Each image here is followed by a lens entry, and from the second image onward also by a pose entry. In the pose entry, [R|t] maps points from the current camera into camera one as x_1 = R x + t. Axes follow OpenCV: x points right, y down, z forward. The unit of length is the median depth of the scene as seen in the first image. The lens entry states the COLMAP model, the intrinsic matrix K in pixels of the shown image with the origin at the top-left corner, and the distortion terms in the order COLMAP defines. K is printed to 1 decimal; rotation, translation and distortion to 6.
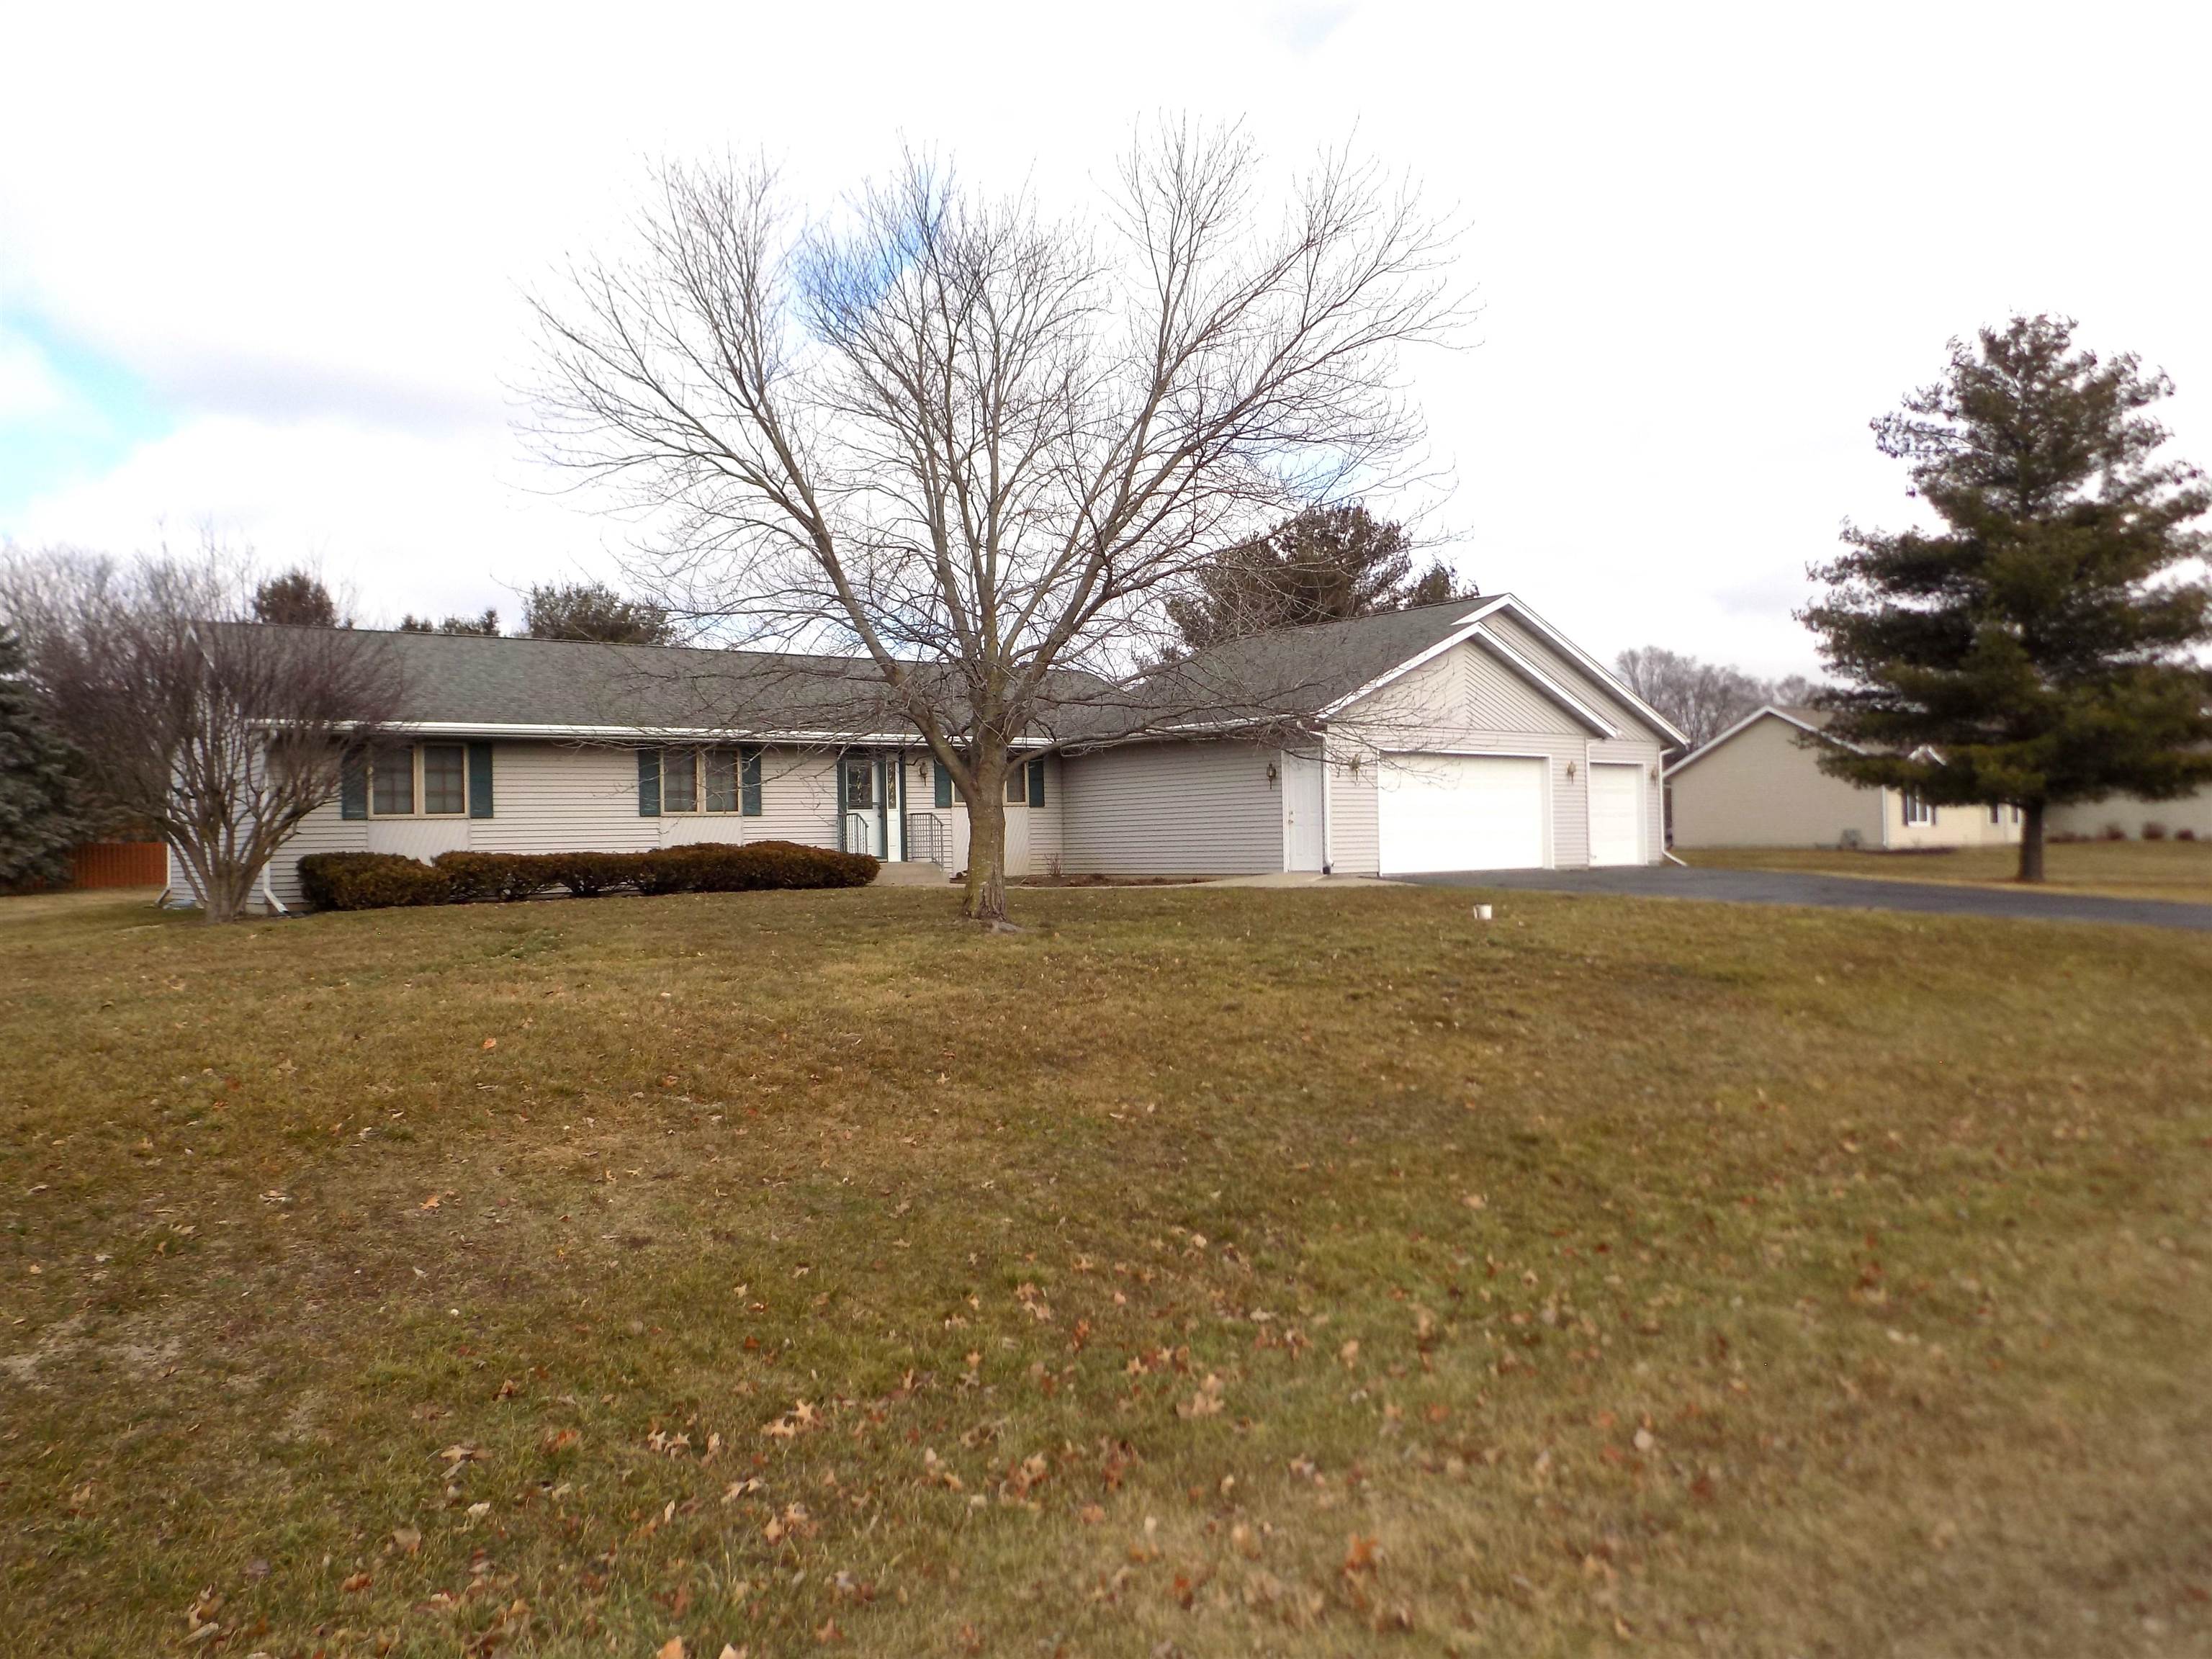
lens RADIAL K [[1502.8, 0, 1115.7], [0, 1502.8, 827.7], [0, 0, 1]] dist [-0.059225, 0.063213]
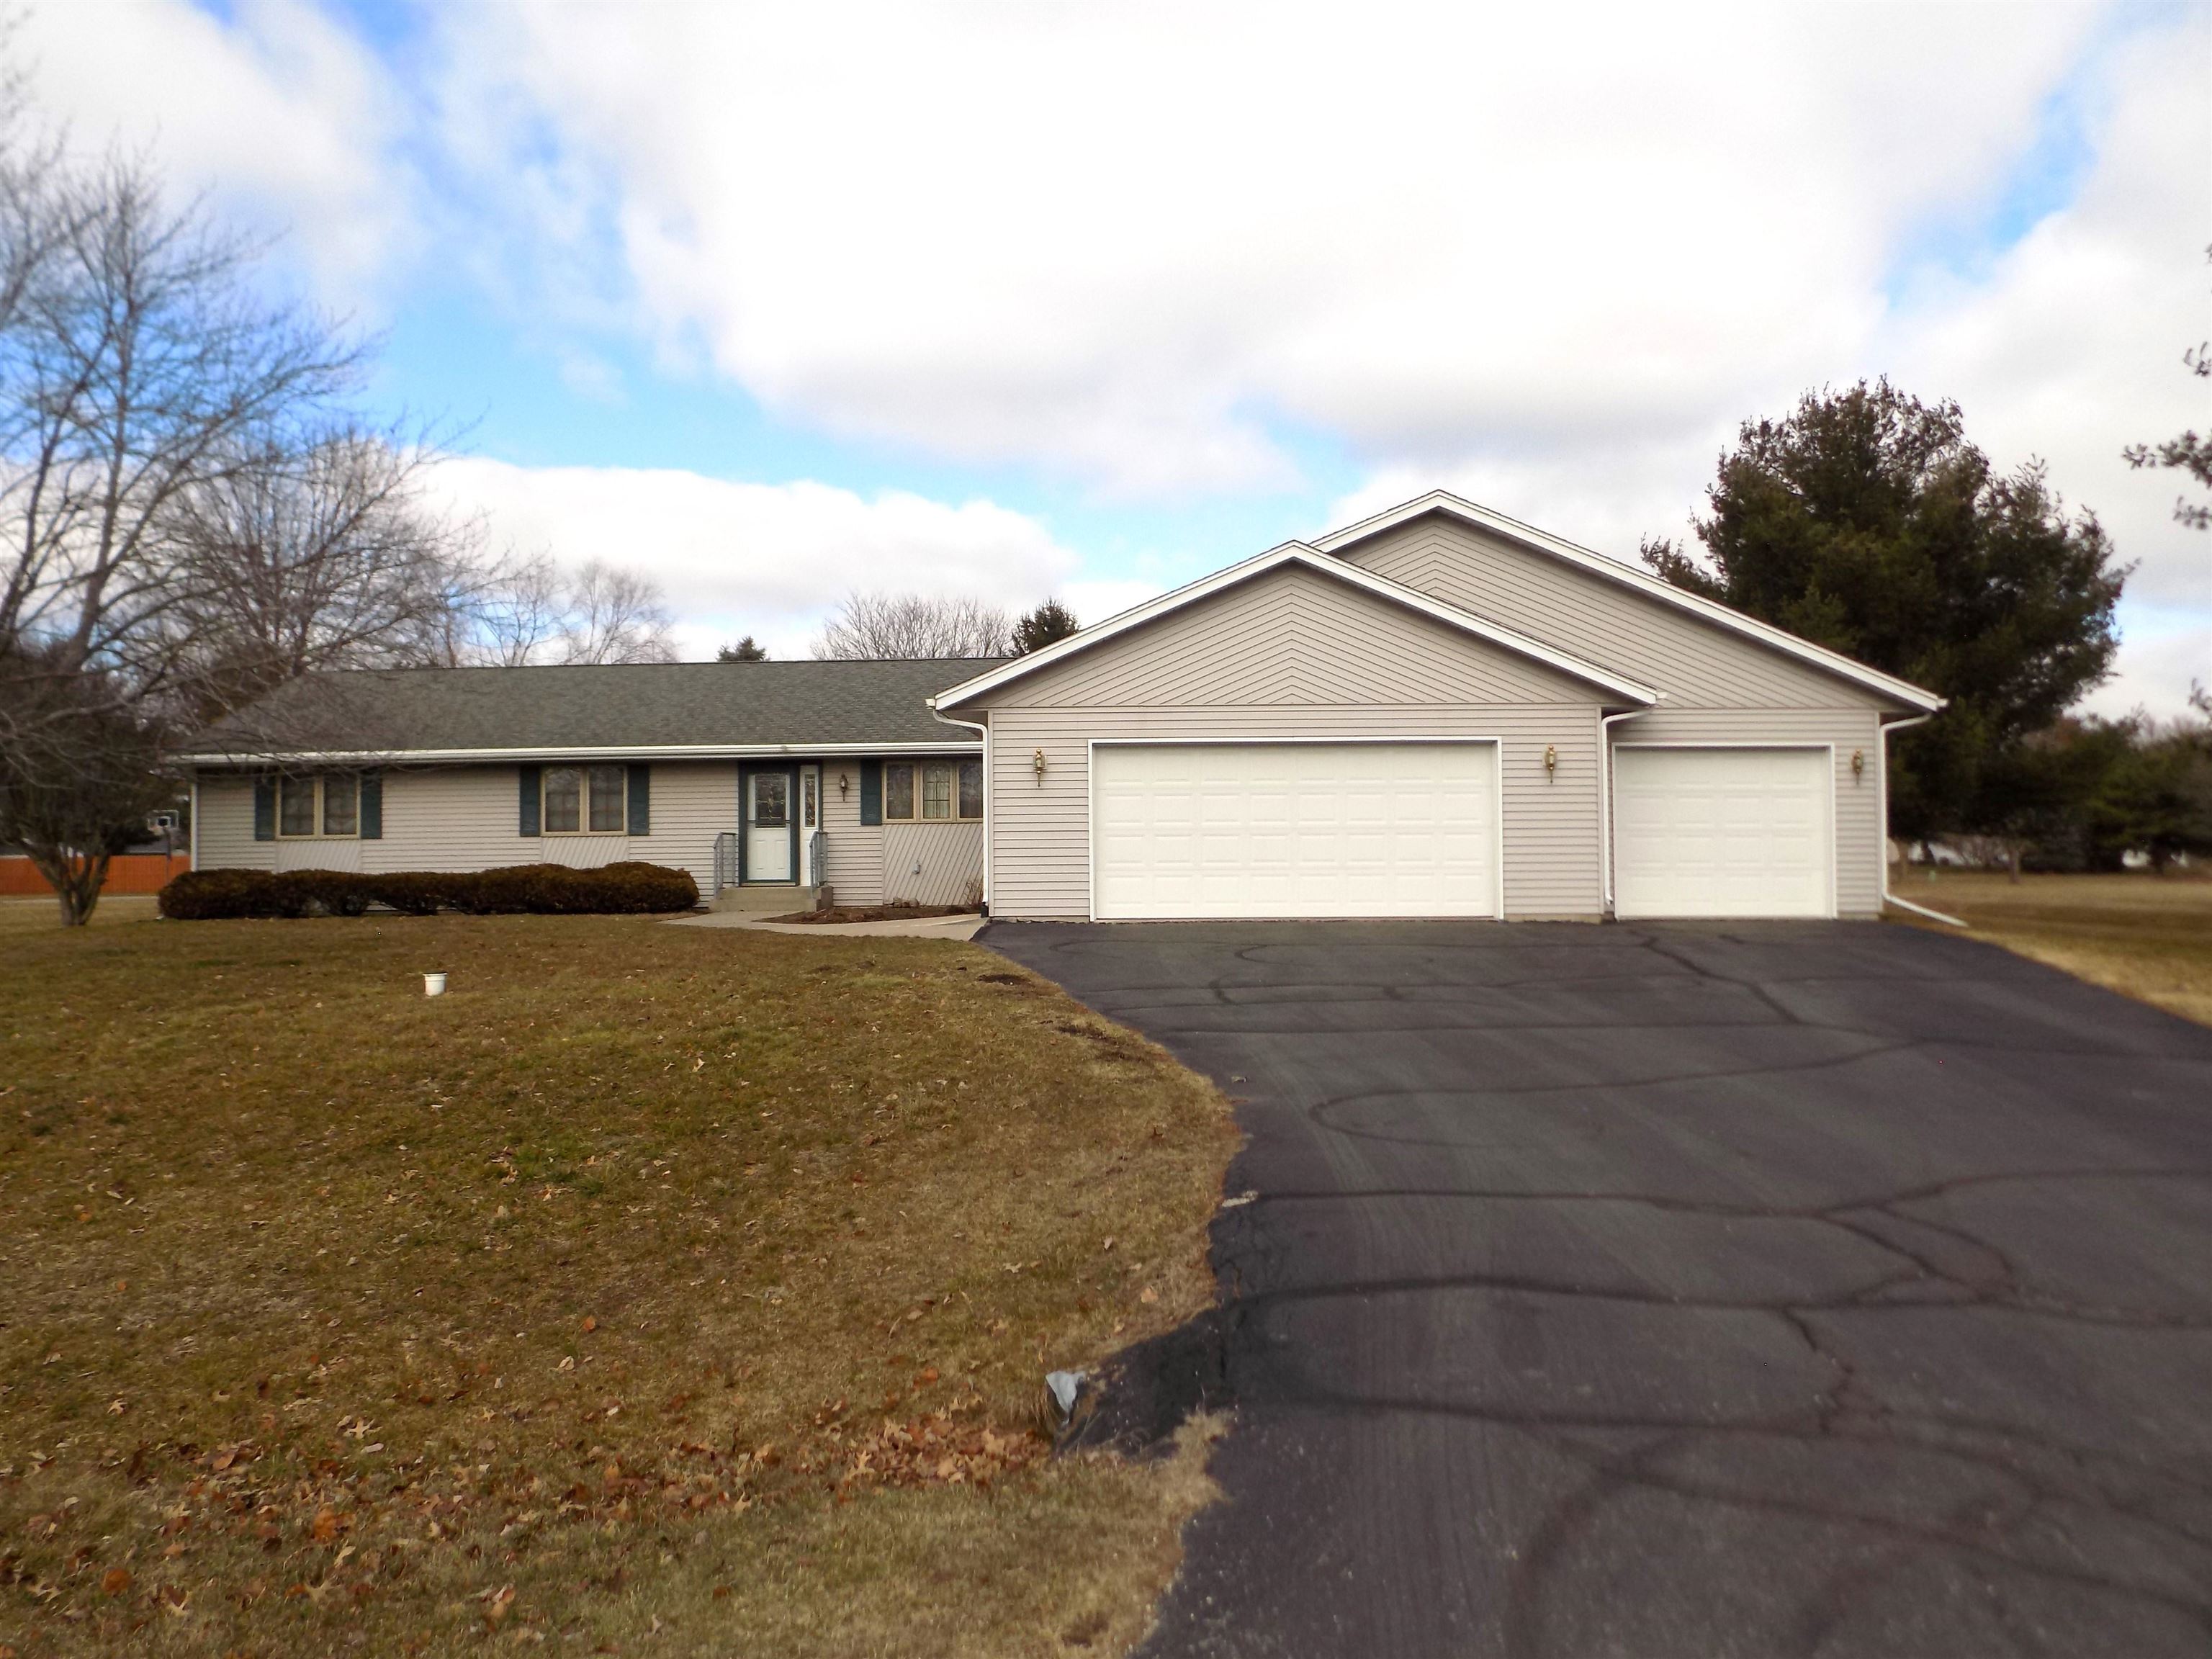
lens RADIAL K [[1502.8, 0, 1115.7], [0, 1502.8, 827.7], [0, 0, 1]] dist [-0.059225, 0.063213]
pose [[0.798798, -0.002275, -0.601595, 0.606982], [0.000262, 0.999994, -0.003435, -0.009615], [0.601599, 0.002586, 0.798794, 0.422074]]
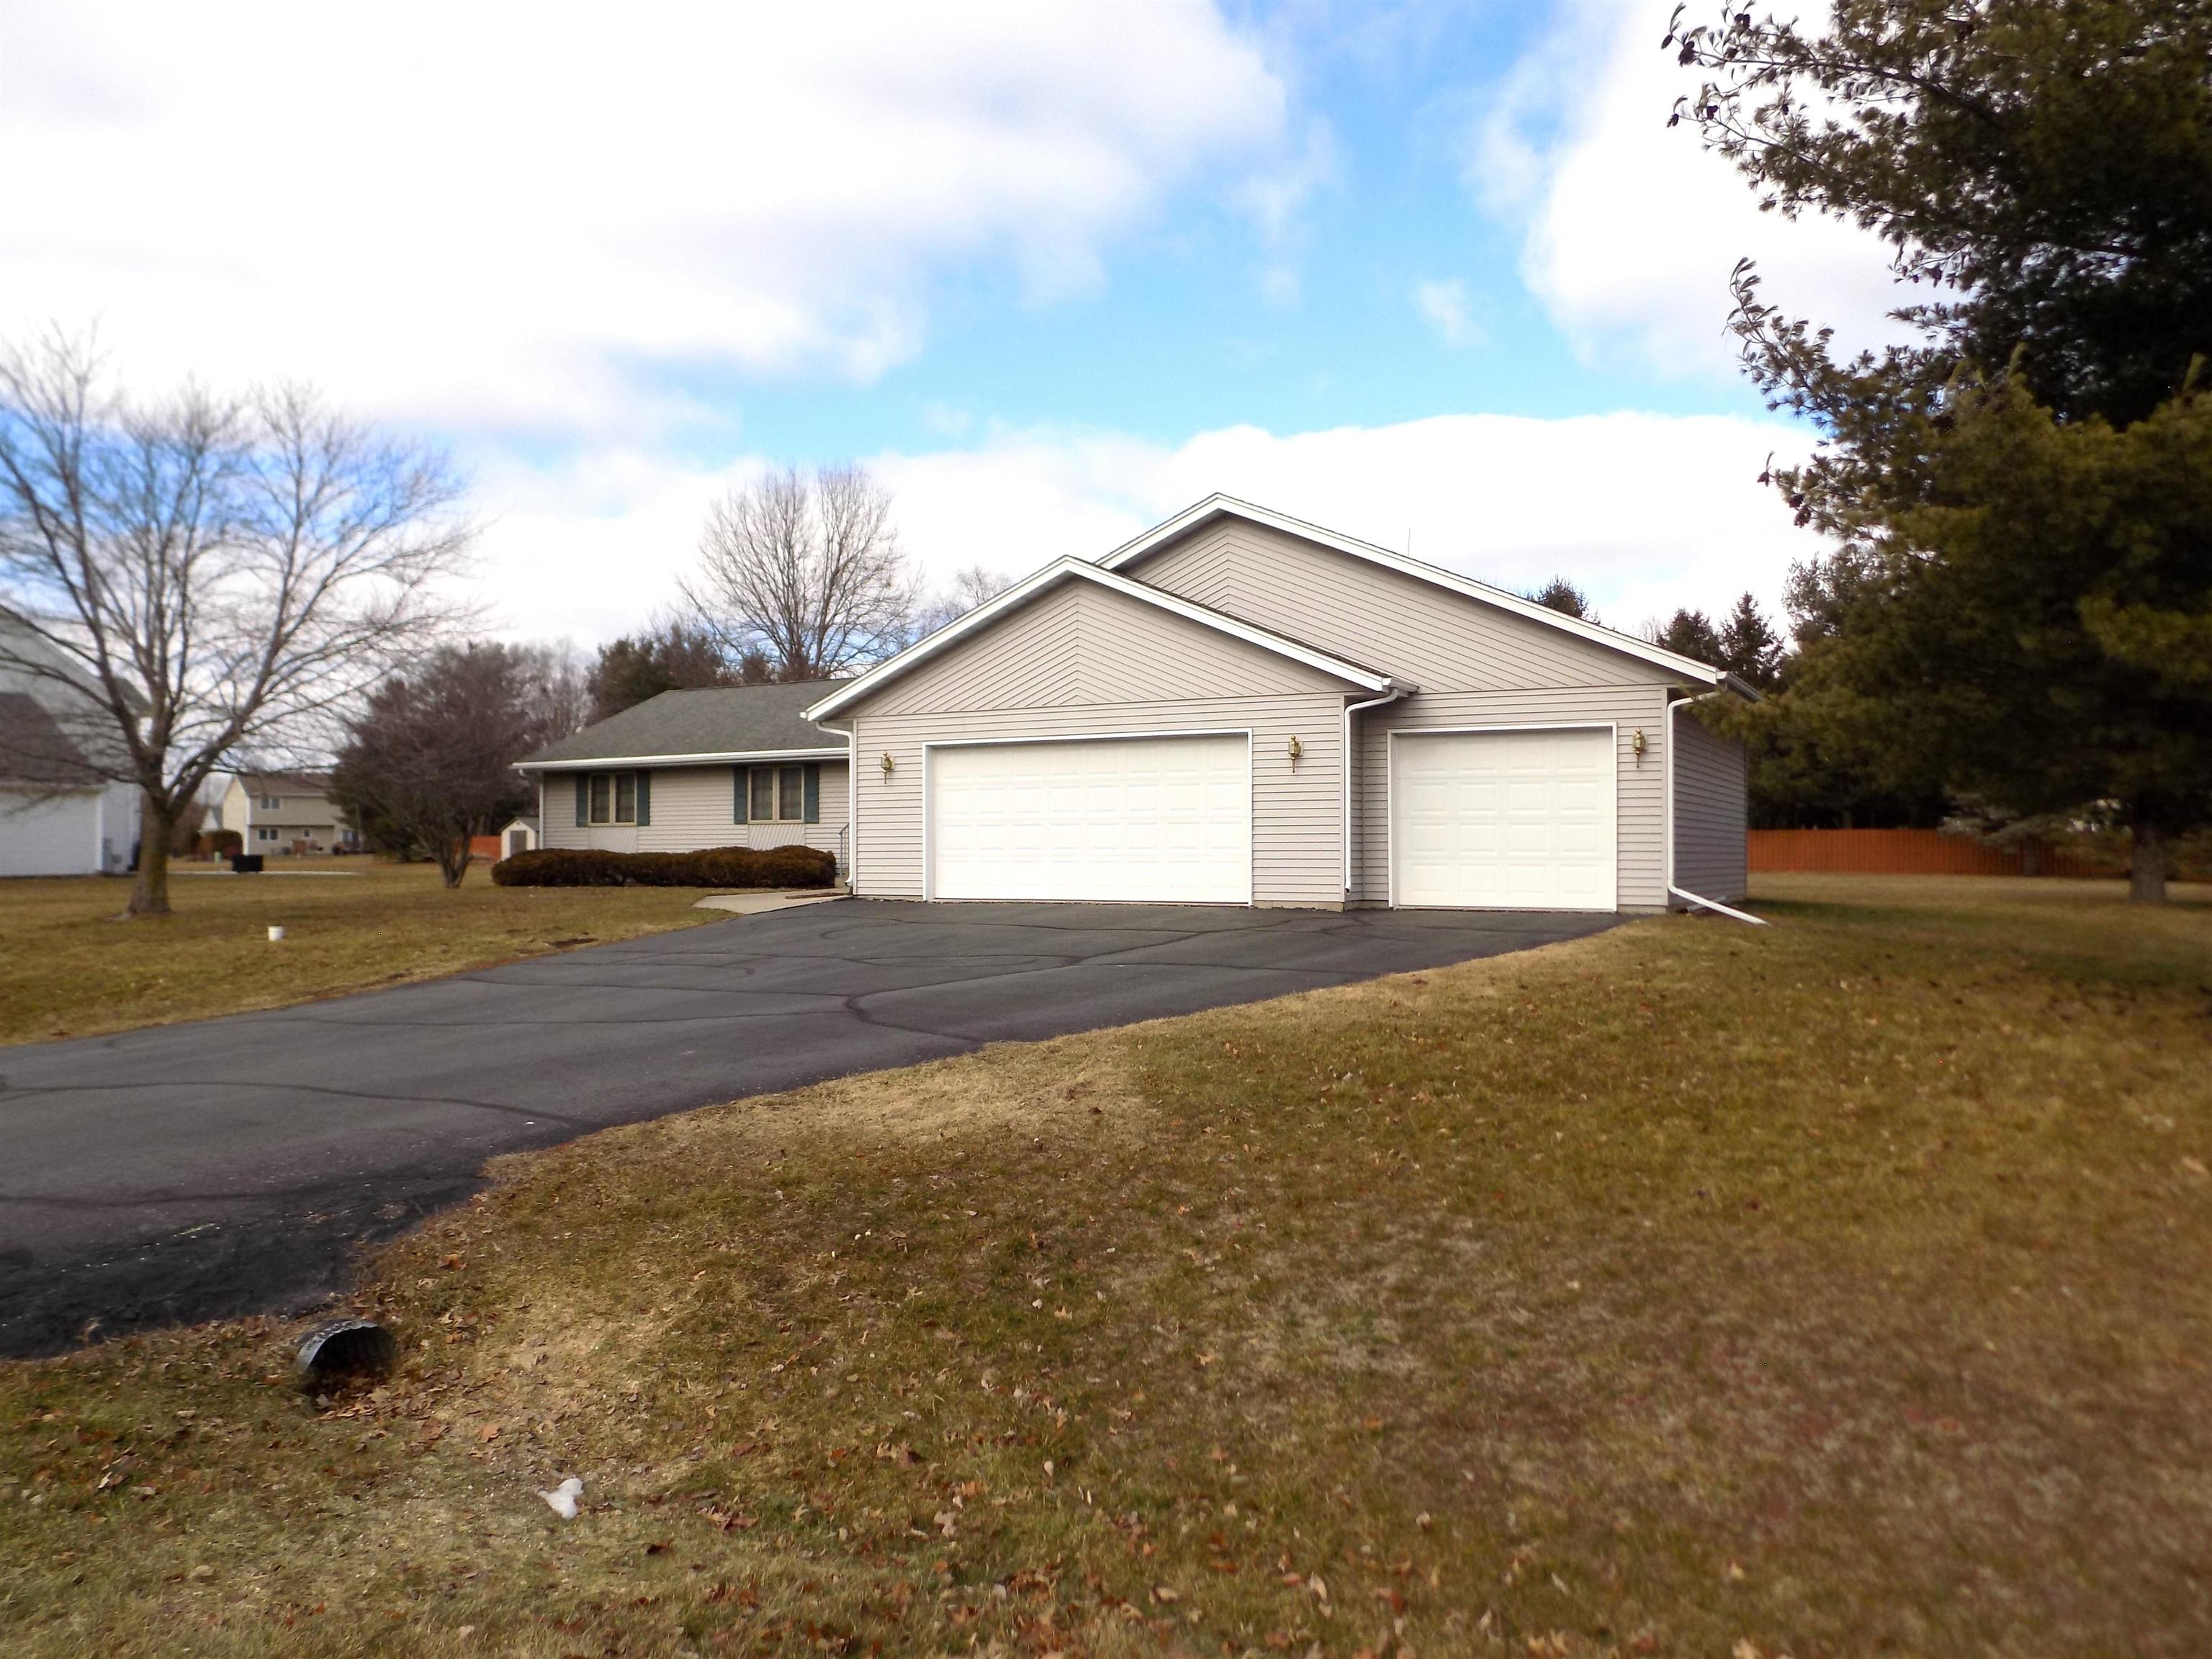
lens RADIAL K [[1502.8, 0, 1115.7], [0, 1502.8, 827.7], [0, 0, 1]] dist [-0.059225, 0.063213]
pose [[0.459465, 0.004928, -0.888182, 0.935012], [0.006734, 0.999937, 0.009031, -0.013601], [0.888170, -0.010131, 0.459403, 0.689877]]
